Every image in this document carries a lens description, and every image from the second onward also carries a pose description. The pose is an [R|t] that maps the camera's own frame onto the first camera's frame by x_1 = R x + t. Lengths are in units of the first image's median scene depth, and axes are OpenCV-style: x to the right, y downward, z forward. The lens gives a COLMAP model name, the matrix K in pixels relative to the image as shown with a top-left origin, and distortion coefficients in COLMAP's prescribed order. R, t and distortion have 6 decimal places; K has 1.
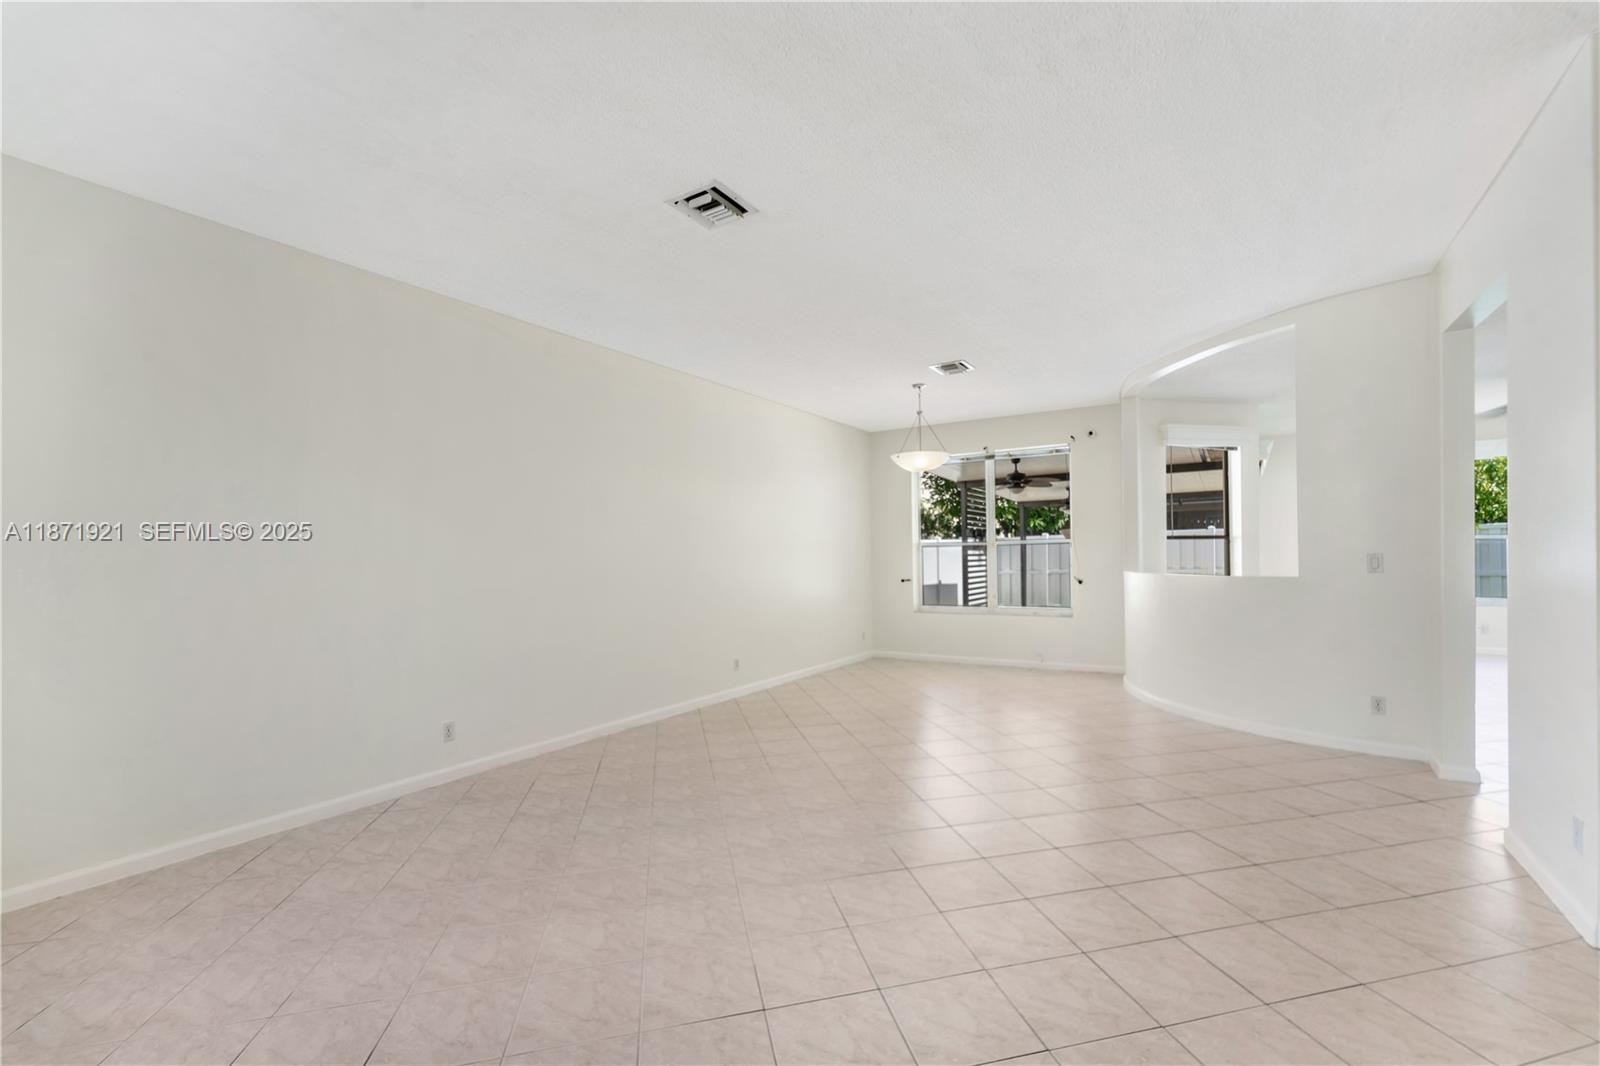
lens RADIAL K [[669.4, 0, 825.3], [0, 669.4, 548.2], [0, 0, 1]] dist [0.000175, -0.000122]
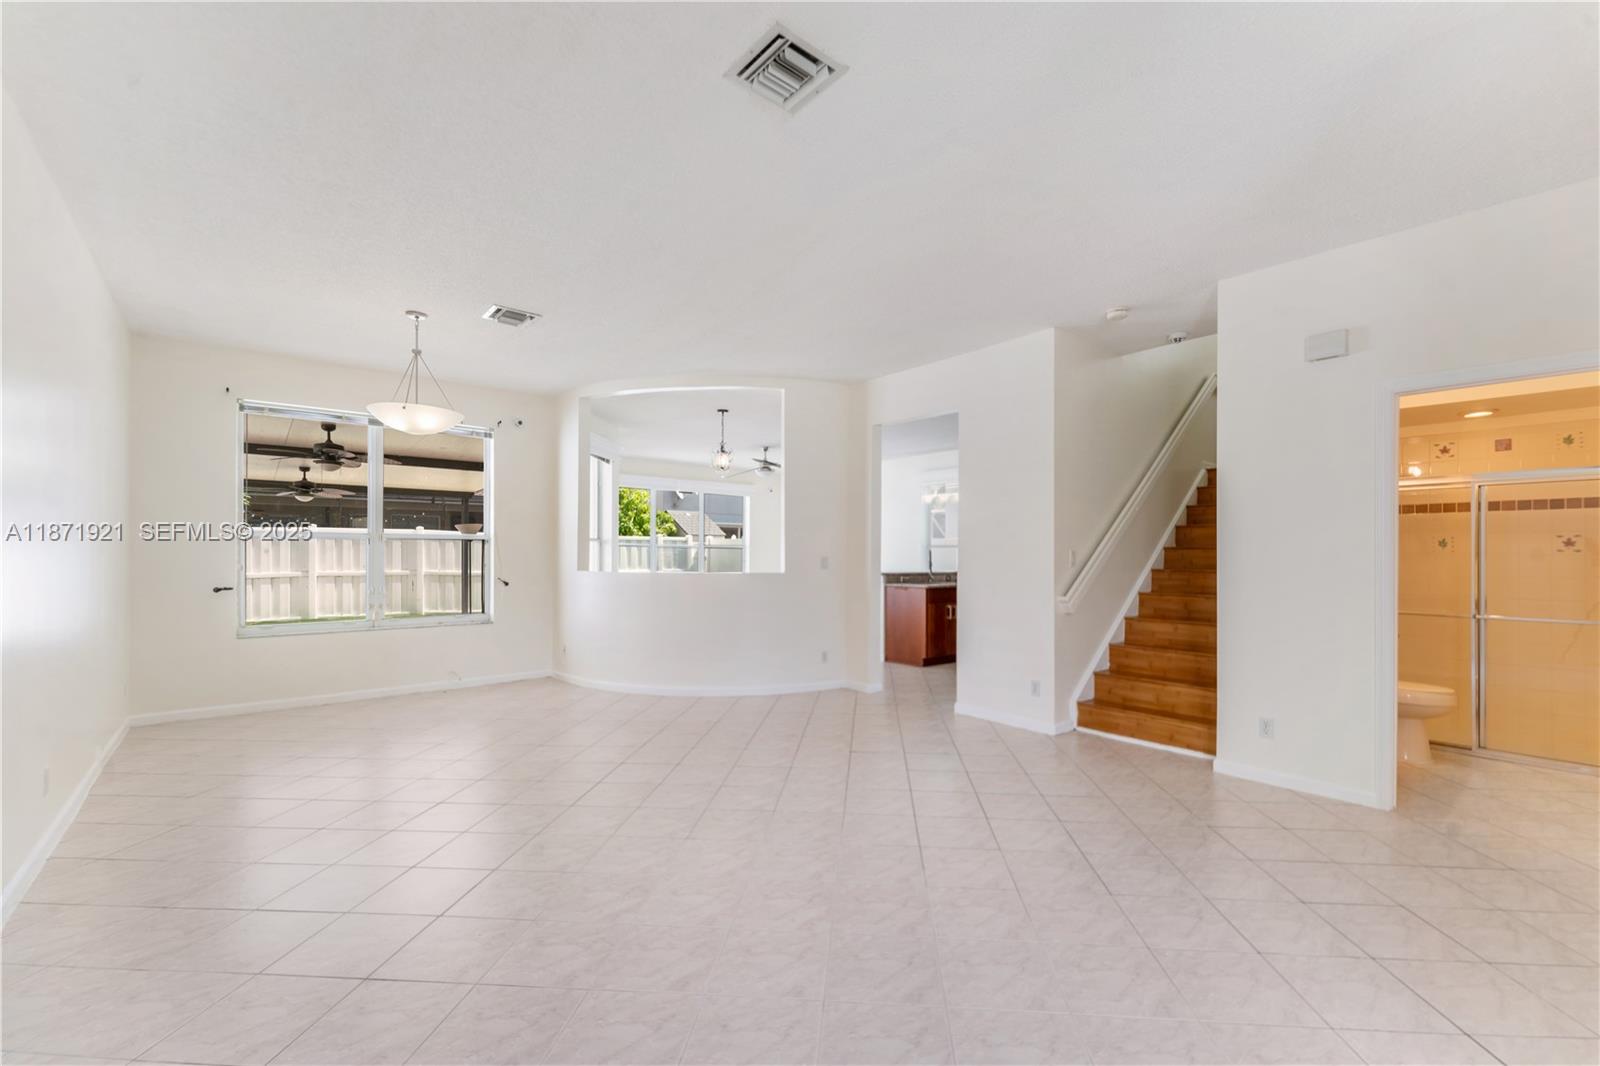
lens RADIAL K [[688.0, 0, 800.5], [0, 688.0, 550.2], [0, 0, 1]] dist [0.000210, -0.000214]
pose [[0.289990, 0.021485, 0.956789, -0.368869], [-0.022457, 0.999625, -0.015640, 0.010187], [-0.956766, -0.016951, 0.290364, 0.325485]]
